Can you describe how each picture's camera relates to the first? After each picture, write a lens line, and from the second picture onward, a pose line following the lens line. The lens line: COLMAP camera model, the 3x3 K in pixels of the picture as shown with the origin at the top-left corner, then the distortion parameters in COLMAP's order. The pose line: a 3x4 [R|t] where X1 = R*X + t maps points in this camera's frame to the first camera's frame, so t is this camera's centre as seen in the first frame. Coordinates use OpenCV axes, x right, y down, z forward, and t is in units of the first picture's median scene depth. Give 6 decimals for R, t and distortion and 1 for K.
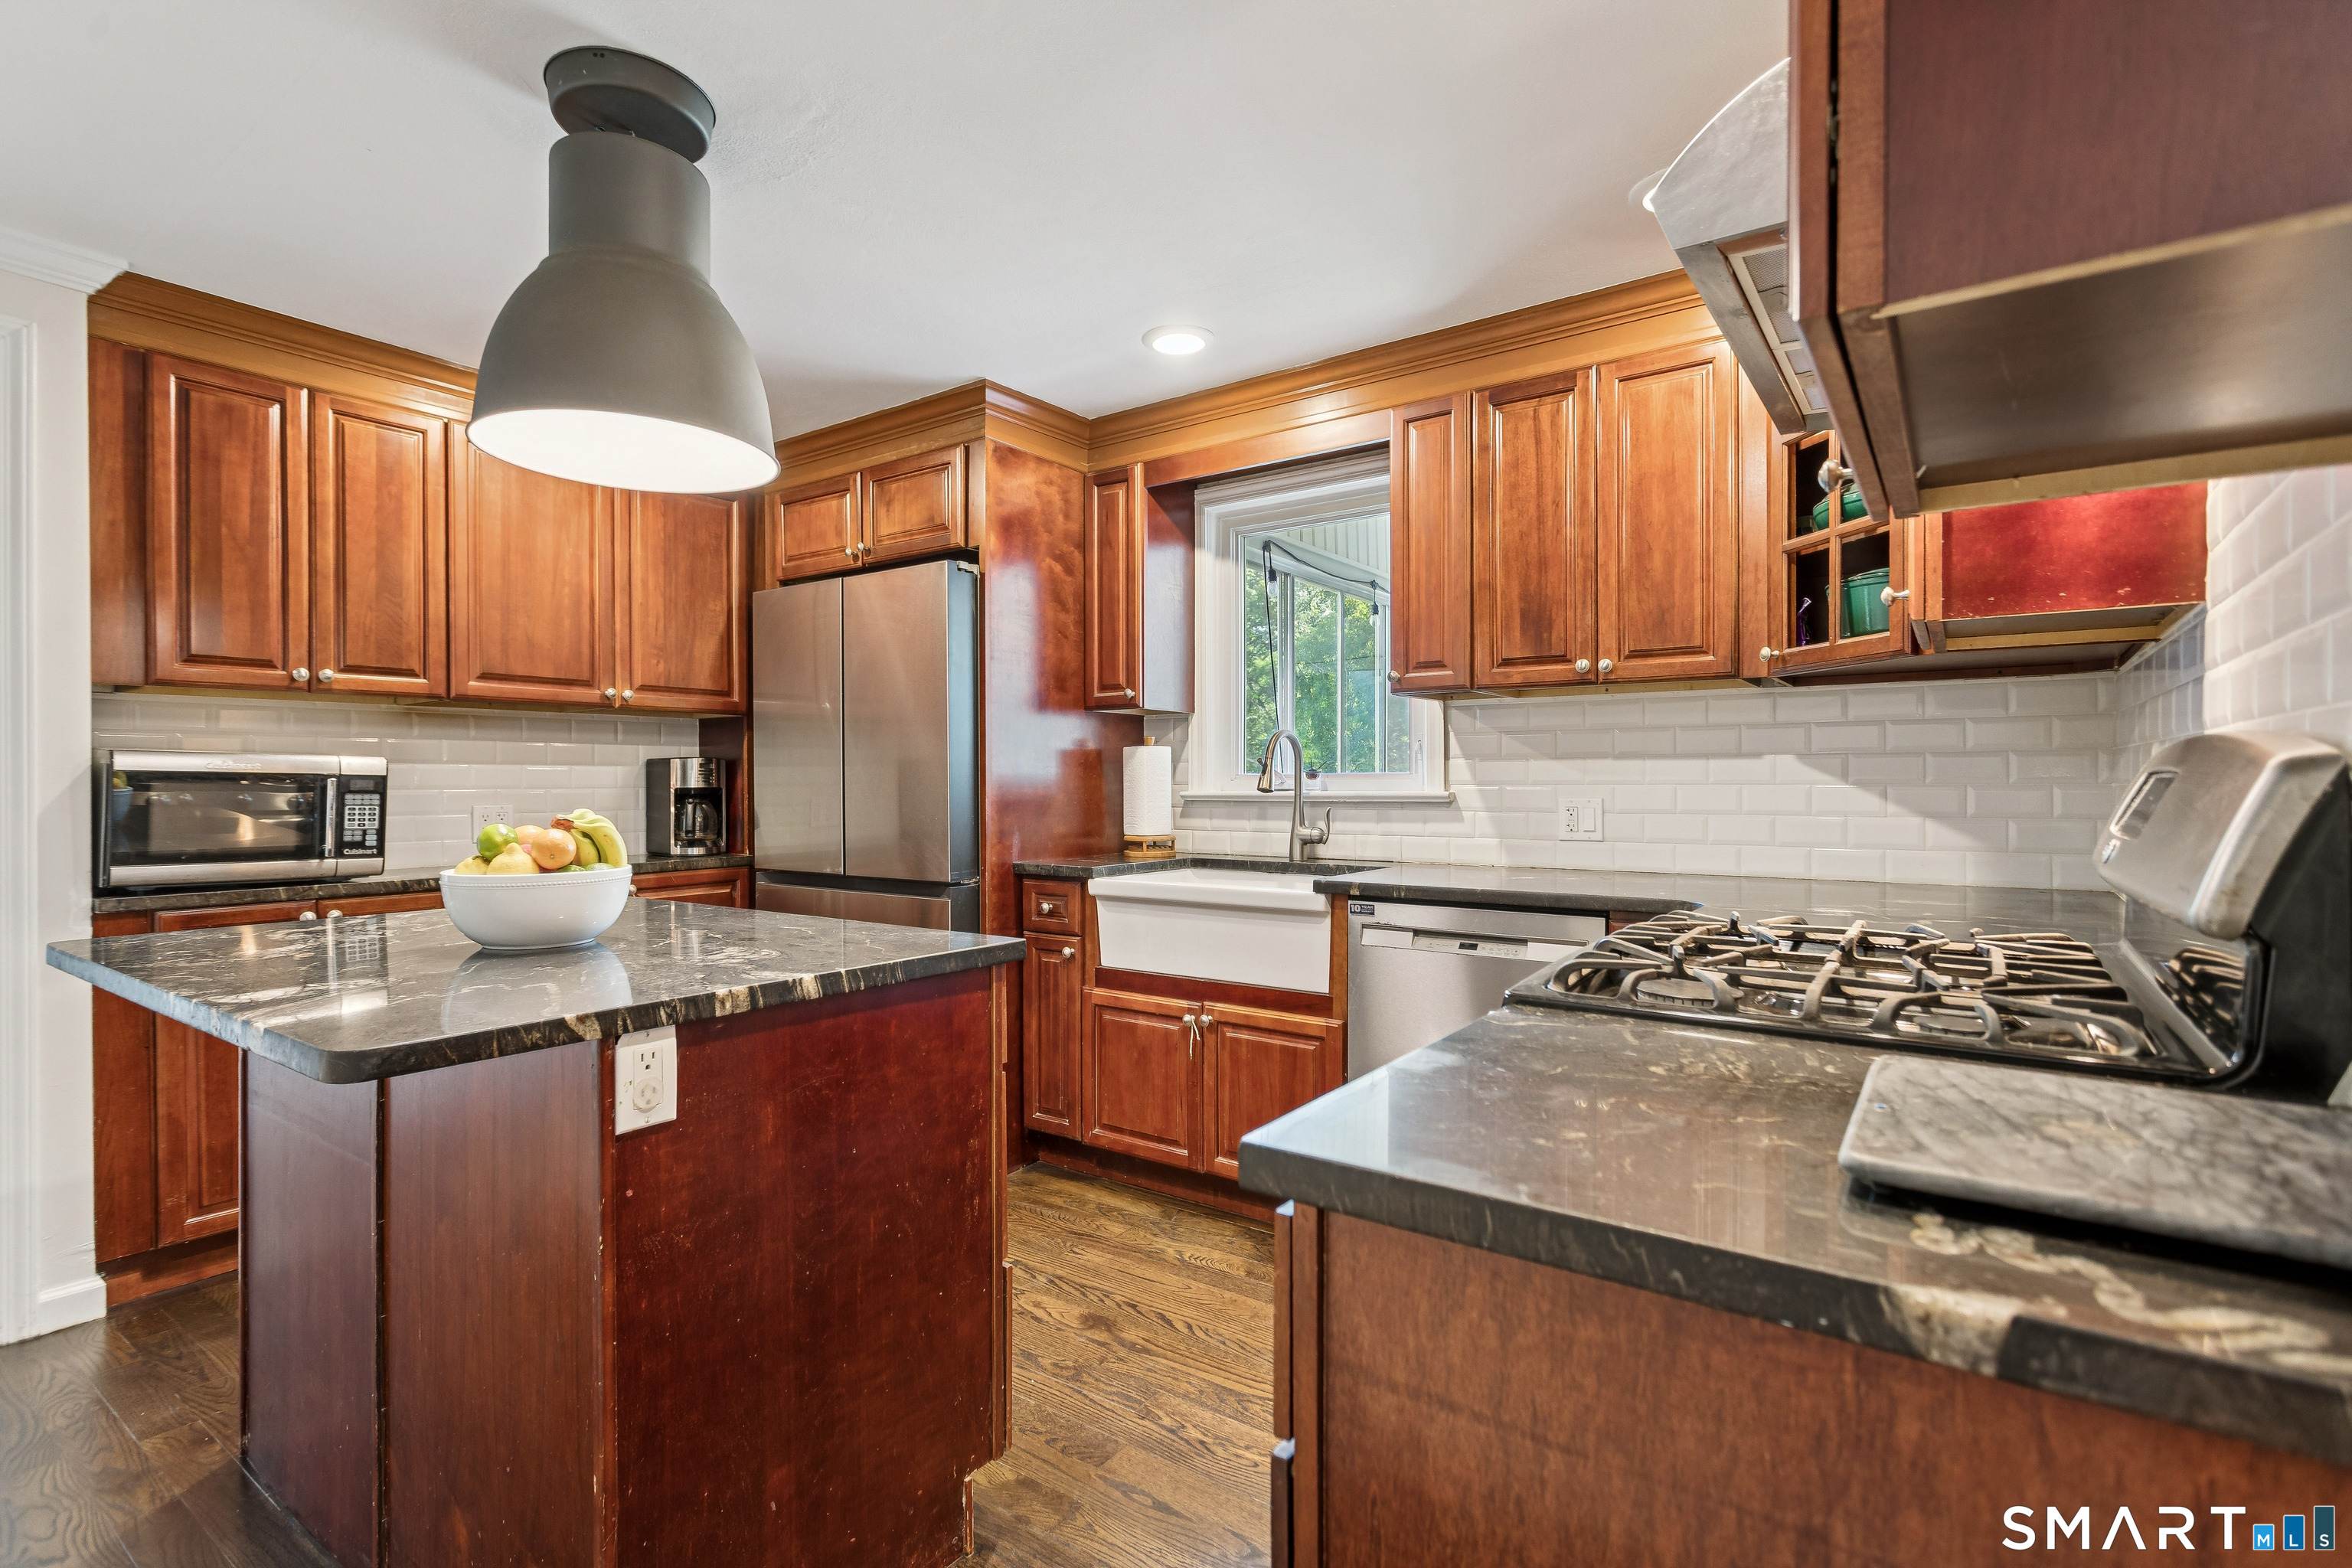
lens RADIAL K [[1117.0, 0, 1176.0], [0, 1117.0, 784.0], [0, 0, 1]] dist [0.001600, 0.000616]
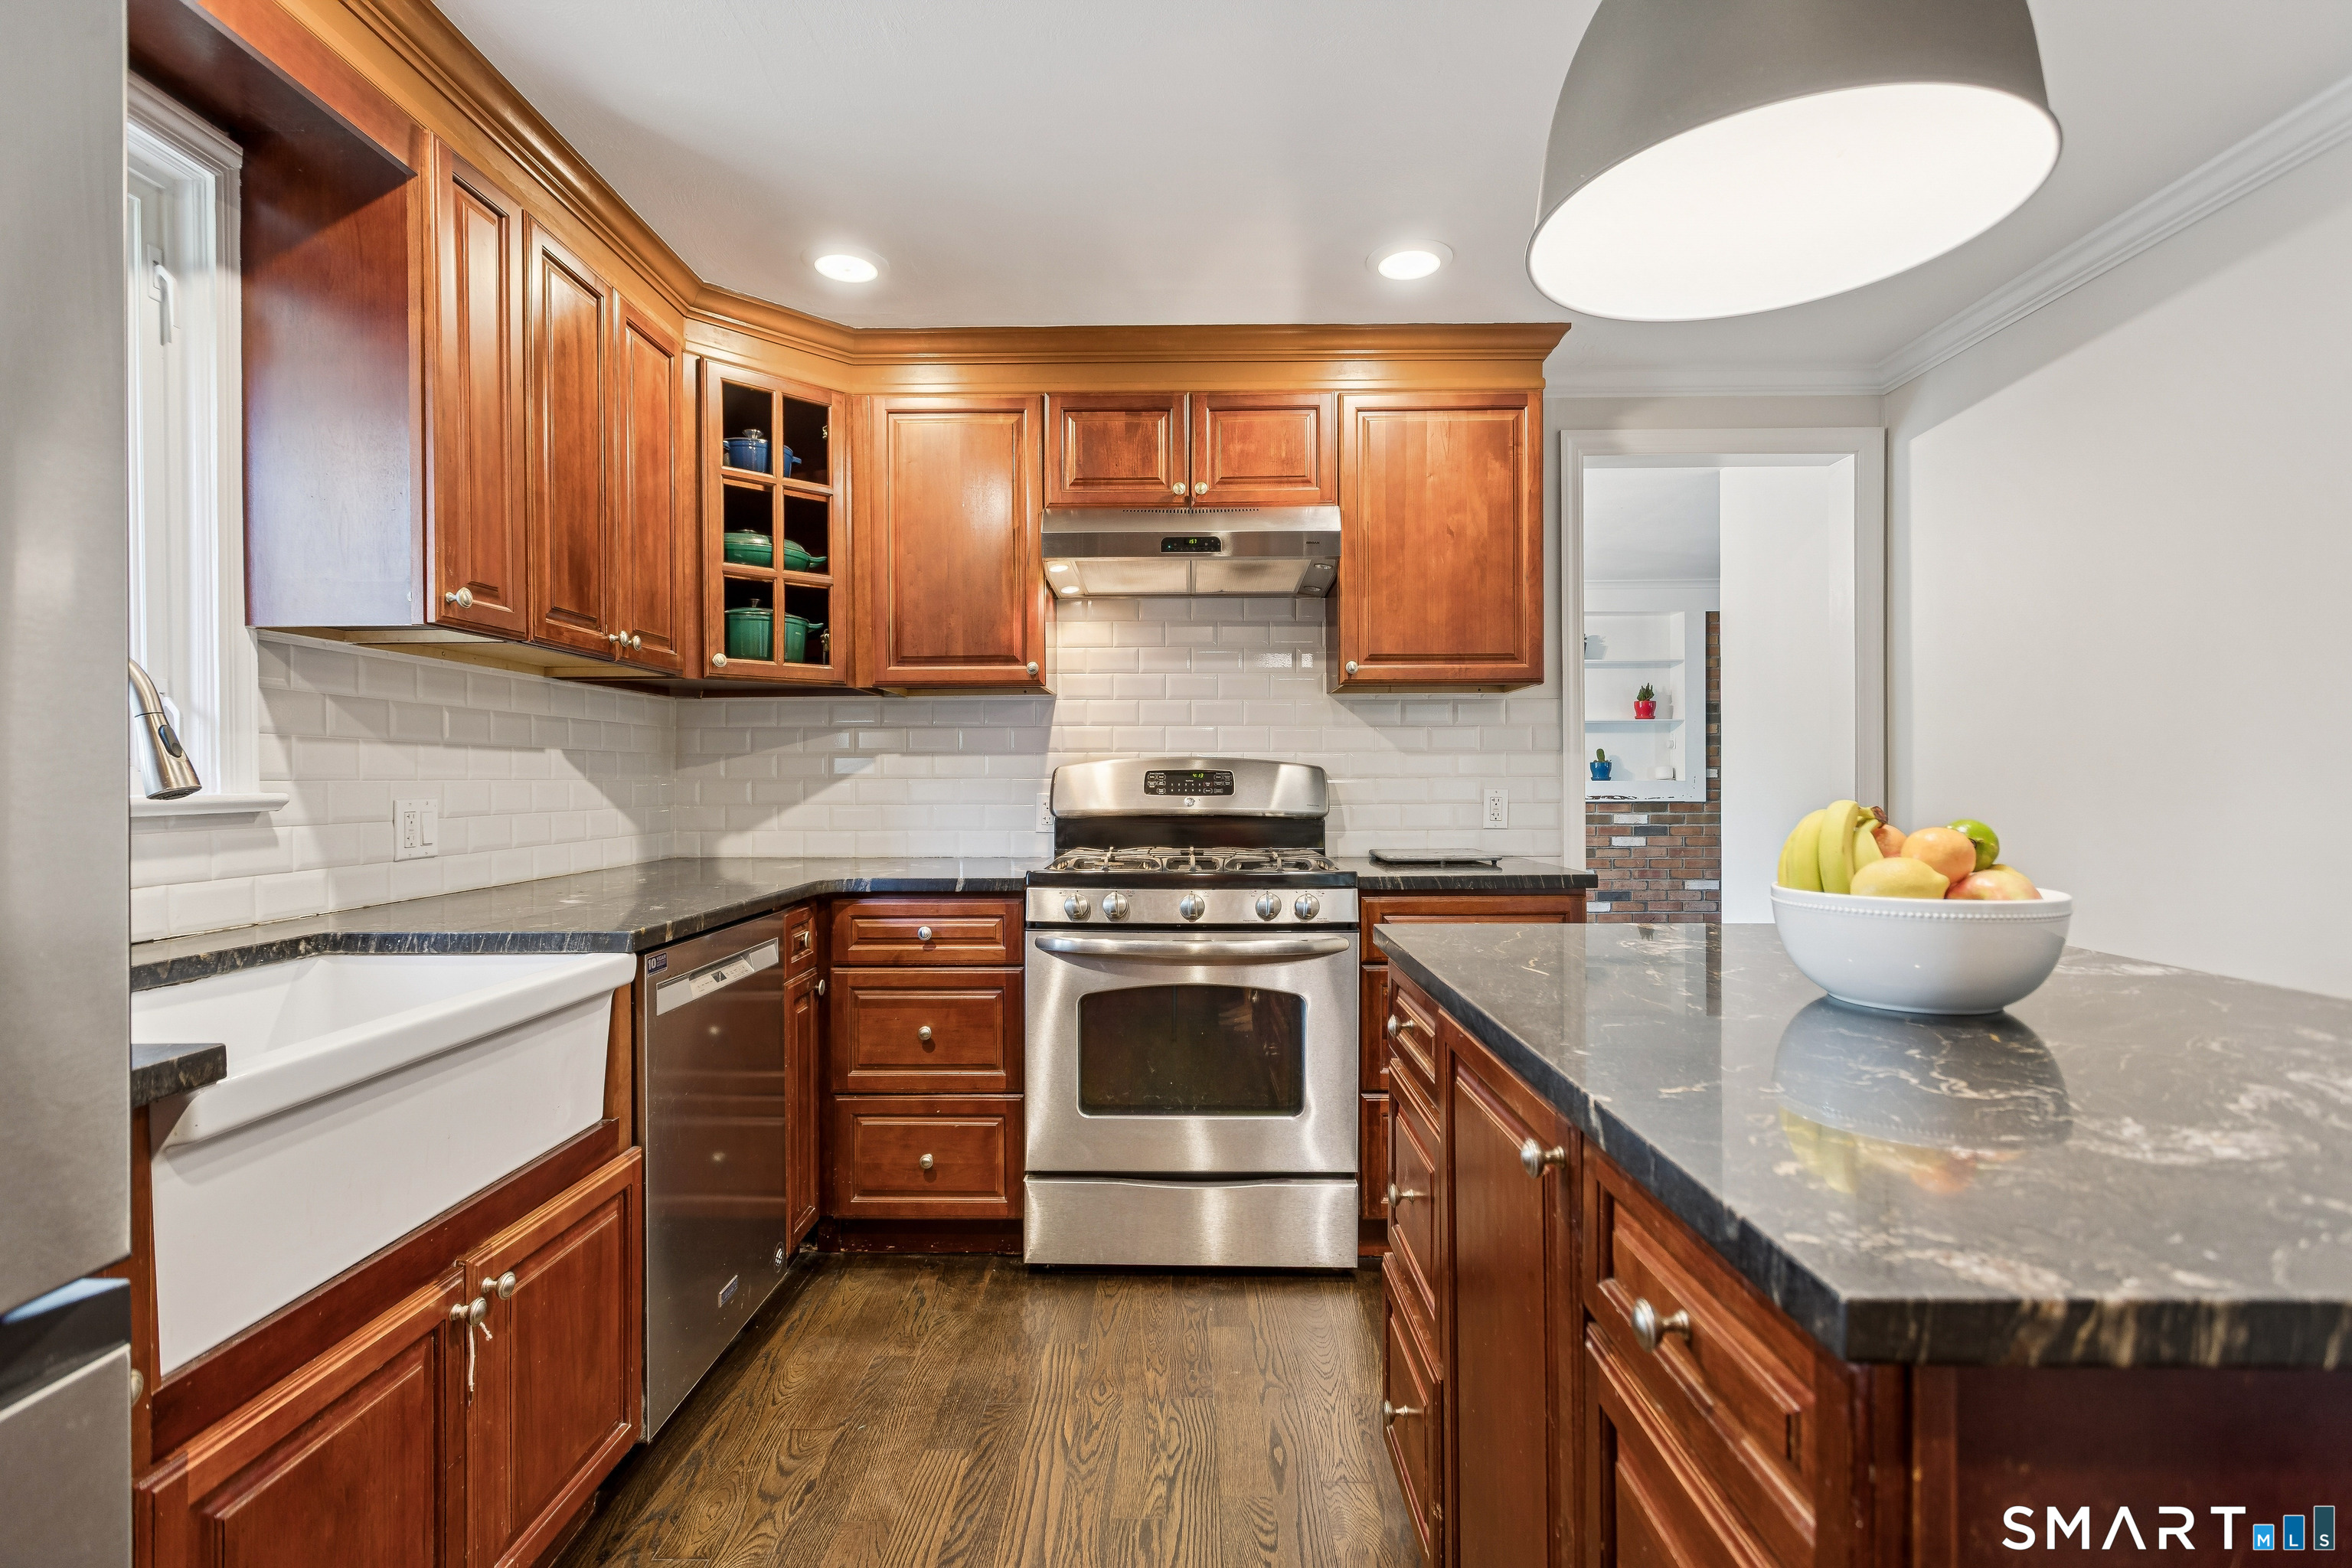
lens RADIAL K [[1117.0, 0, 1176.0], [0, 1117.0, 784.0], [0, 0, 1]] dist [0.001600, 0.000616]
pose [[-0.578408, 0.003403, 0.815740, -0.517521], [0.008179, 0.999965, 0.001628, 0.005419], [-0.815706, 0.007614, -0.578416, 1.045722]]
